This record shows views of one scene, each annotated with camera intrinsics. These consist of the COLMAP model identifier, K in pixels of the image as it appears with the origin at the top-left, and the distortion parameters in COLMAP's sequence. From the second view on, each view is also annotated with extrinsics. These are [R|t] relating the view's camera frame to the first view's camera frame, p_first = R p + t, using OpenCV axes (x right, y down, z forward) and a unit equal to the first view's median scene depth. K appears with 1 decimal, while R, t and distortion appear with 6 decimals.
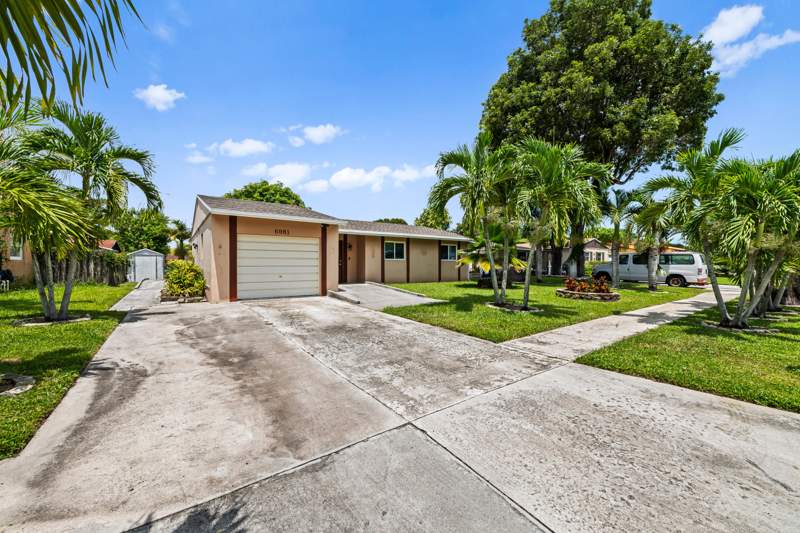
lens RADIAL K [[319.4, 0, 400.0], [0, 319.4, 266.5], [0, 0, 1]] dist [-0.000034, 0.000021]
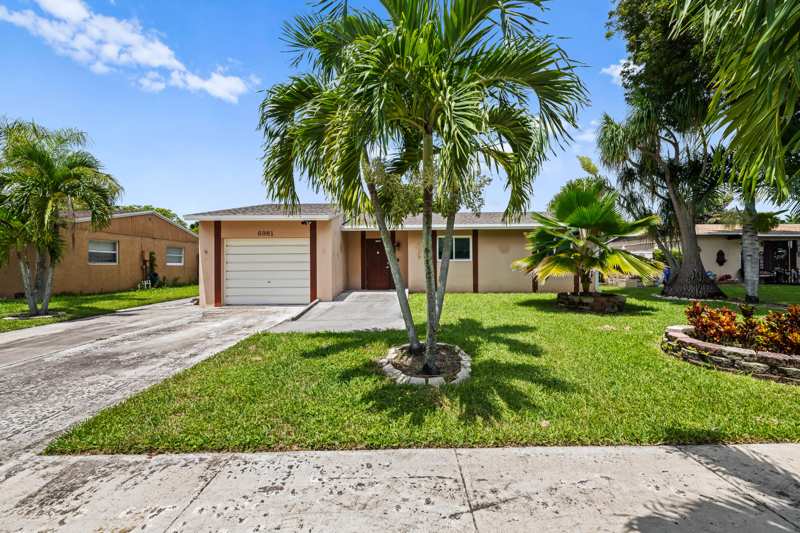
lens RADIAL K [[318.1, 0, 400.0], [0, 318.1, 266.5], [0, 0, 1]] dist [-0.000075, -0.000008]
pose [[0.807692, -0.005577, -0.589579, 0.454458], [0.003062, 0.999981, -0.005264, -0.005864], [0.589597, 0.002446, 0.807694, 0.447718]]
